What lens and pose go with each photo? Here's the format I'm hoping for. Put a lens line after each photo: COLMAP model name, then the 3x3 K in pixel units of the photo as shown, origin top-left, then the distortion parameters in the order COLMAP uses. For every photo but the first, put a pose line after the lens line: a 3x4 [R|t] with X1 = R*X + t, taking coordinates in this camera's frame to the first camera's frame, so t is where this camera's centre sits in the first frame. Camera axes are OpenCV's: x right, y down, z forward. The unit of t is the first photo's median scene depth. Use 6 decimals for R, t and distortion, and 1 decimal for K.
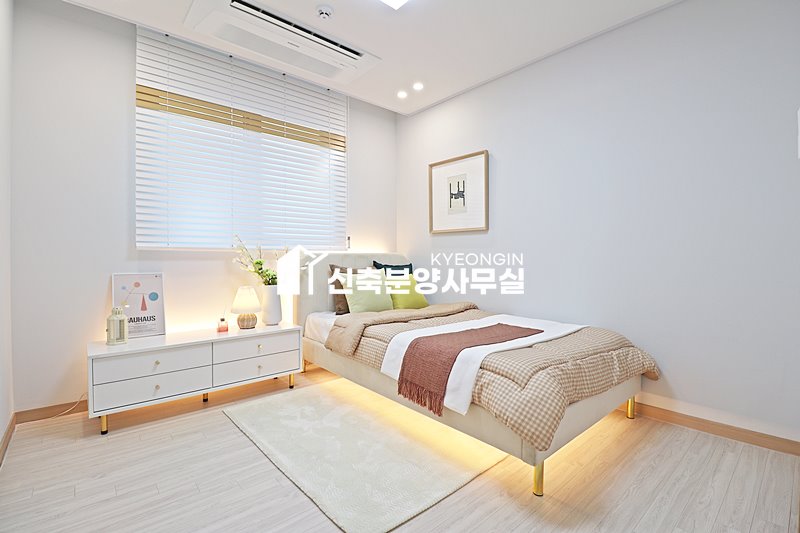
lens RADIAL K [[369.0, 0, 403.6], [0, 369.0, 261.5], [0, 0, 1]] dist [-0.008922, -0.007144]
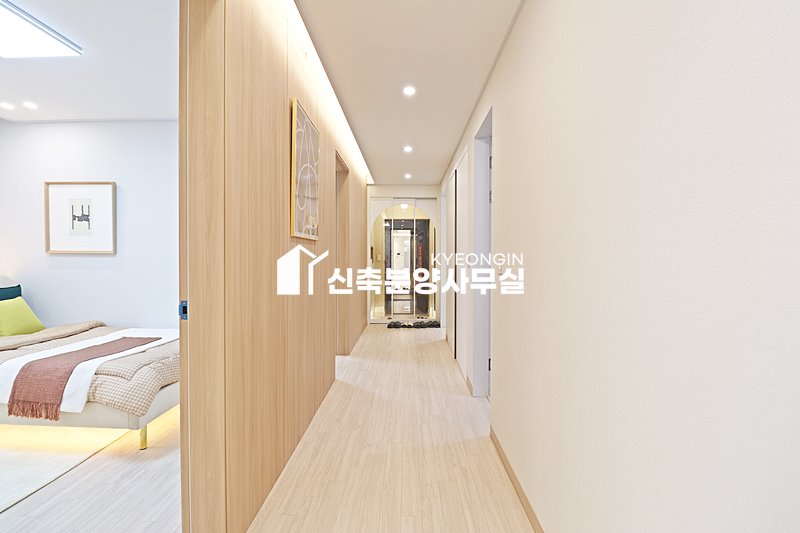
lens RADIAL K [[369.0, 0, 402.6], [0, 369.0, 260.6], [0, 0, 1]] dist [-0.008922, -0.007144]
pose [[0.668221, -0.006681, 0.743932, -0.022854], [0.003541, 0.999977, 0.005799, -0.103724], [-0.743954, -0.001241, 0.668230, -0.583262]]
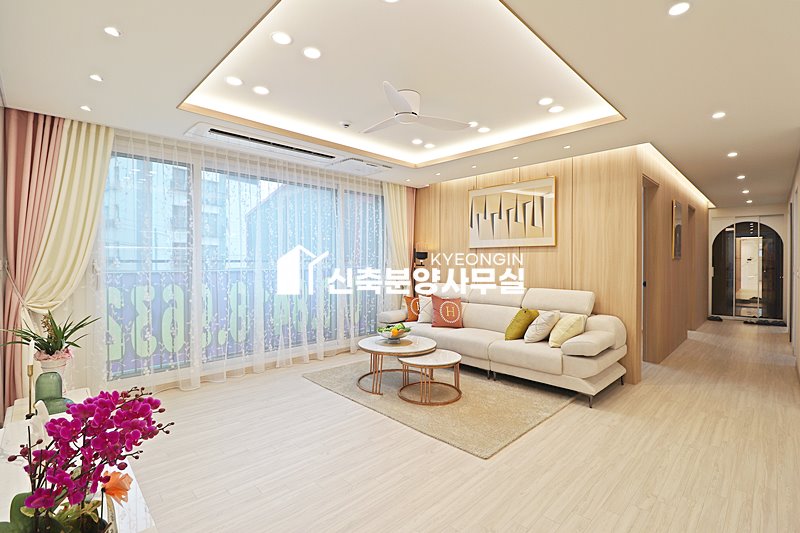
lens RADIAL K [[369.0, 0, 403.8], [0, 369.0, 265.3], [0, 0, 1]] dist [-0.008922, -0.007144]
pose [[0.997888, 0.001599, 0.064944, -1.428679], [-0.001794, 0.999994, 0.002944, -0.127846], [-0.064939, -0.003055, 0.997885, -1.990004]]
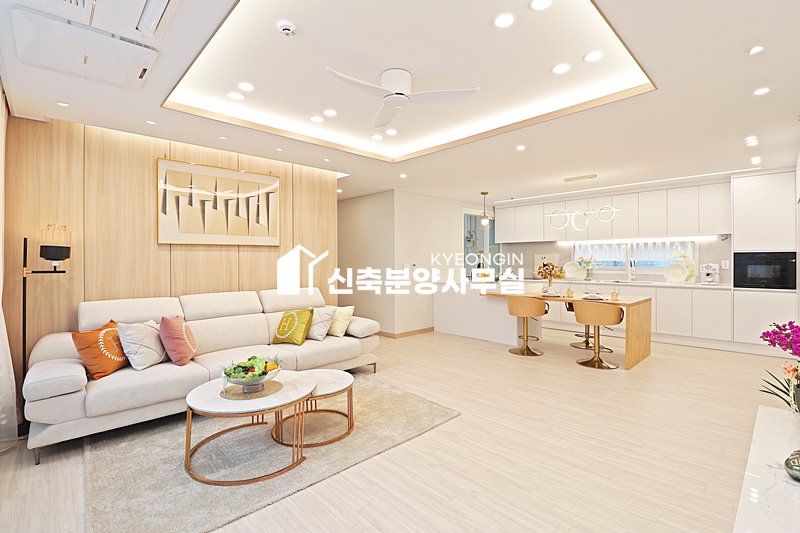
lens RADIAL K [[369.0, 0, 403.1], [0, 369.0, 262.2], [0, 0, 1]] dist [-0.008922, -0.007144]
pose [[-0.049402, -0.004459, 0.998769, -2.590532], [0.018356, 0.999817, 0.005372, -0.140044], [-0.998610, 0.018599, -0.049311, -0.534957]]
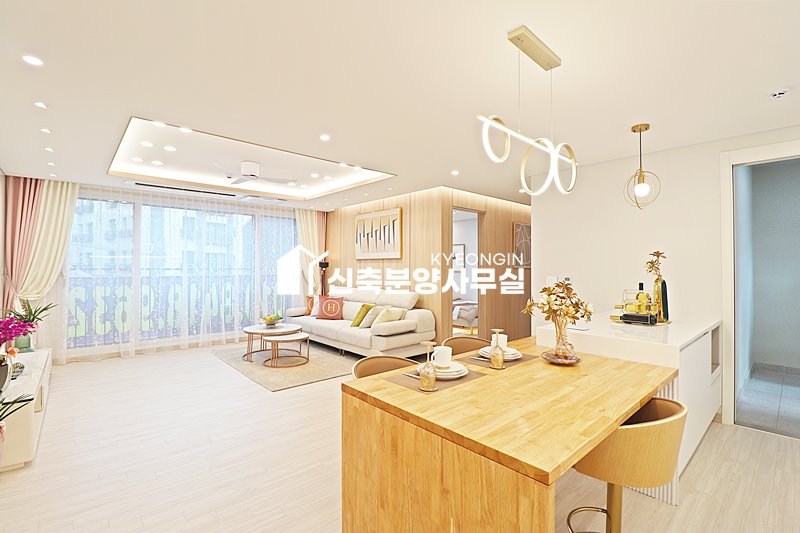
lens RADIAL K [[369.0, 0, 403.0], [0, 369.0, 261.3], [0, 0, 1]] dist [-0.008922, -0.007144]
pose [[0.999793, 0.004212, 0.019929, -0.457569], [-0.003624, 0.999561, -0.029419, -0.127128], [-0.020044, 0.029341, 0.999368, -2.781883]]
